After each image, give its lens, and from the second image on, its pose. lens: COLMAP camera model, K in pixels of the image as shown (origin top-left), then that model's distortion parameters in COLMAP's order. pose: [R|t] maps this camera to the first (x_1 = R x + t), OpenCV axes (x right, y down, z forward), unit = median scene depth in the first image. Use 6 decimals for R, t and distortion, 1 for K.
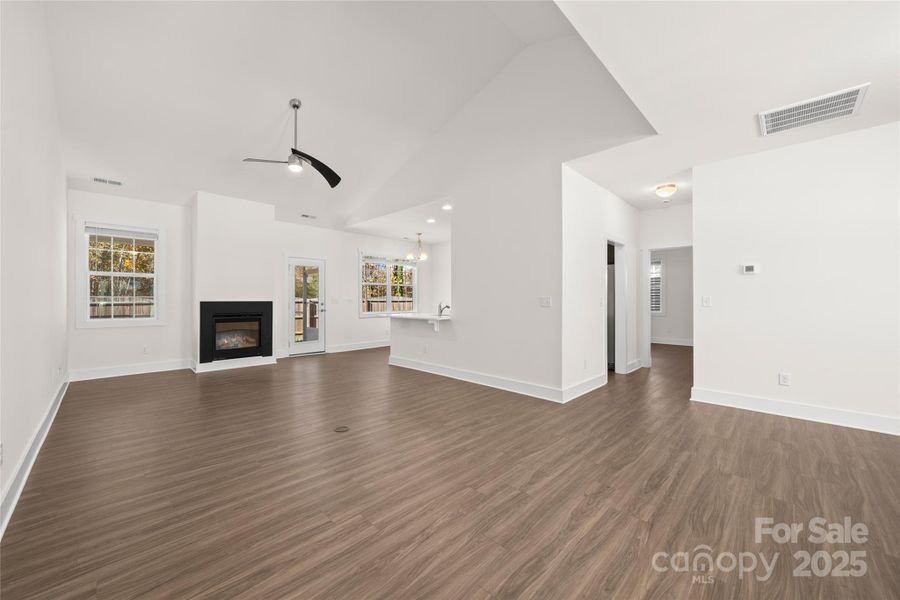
lens RADIAL K [[336.9, 0, 414.7], [0, 336.9, 299.6], [0, 0, 1]] dist [-0.001015, -0.000043]
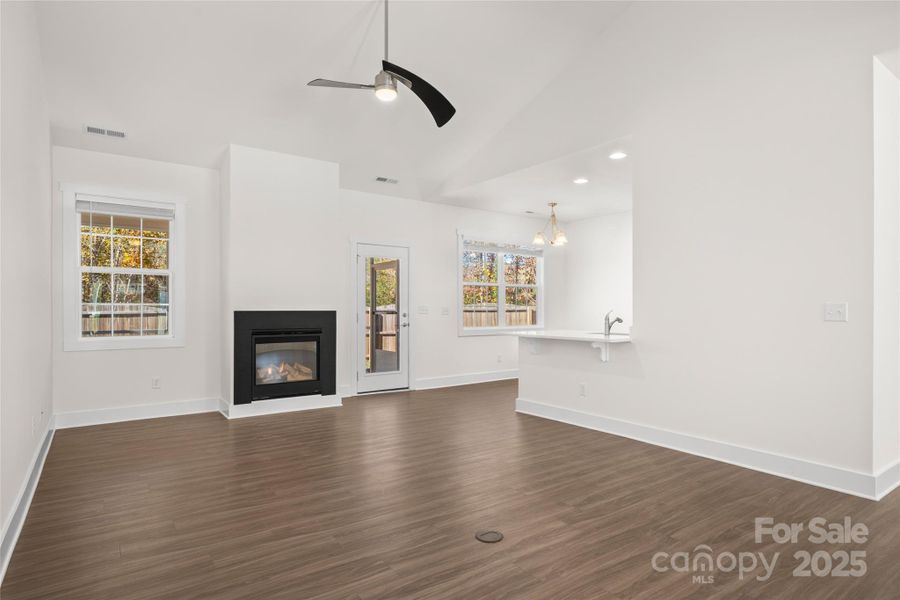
lens RADIAL K [[489.8, 0, 452.0], [0, 489.8, 309.5], [0, 0, 1]] dist [0.005206, 0.000579]
pose [[0.993234, 0.000415, -0.116126, -0.095918], [-0.000118, 0.999997, 0.002567, 0.000106], [0.116127, -0.002536, 0.993231, 0.089976]]
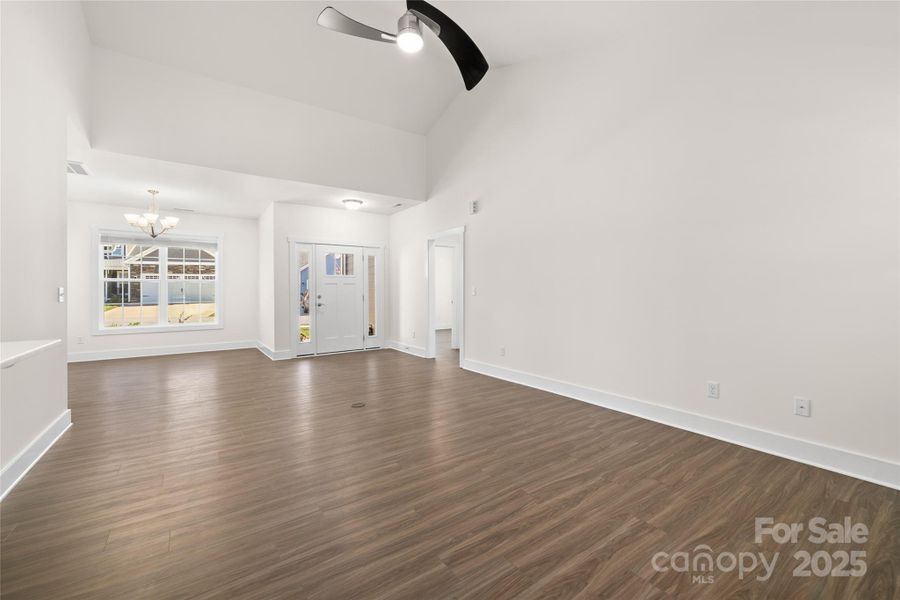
lens RADIAL K [[378.6, 0, 448.0], [0, 378.6, 290.9], [0, 0, 1]] dist [-0.000252, -0.000012]
pose [[-0.989802, 0.004108, 0.142392, -0.362533], [0.003892, 0.999991, -0.001799, 0.001201], [-0.142398, -0.001227, -0.989809, 1.159395]]
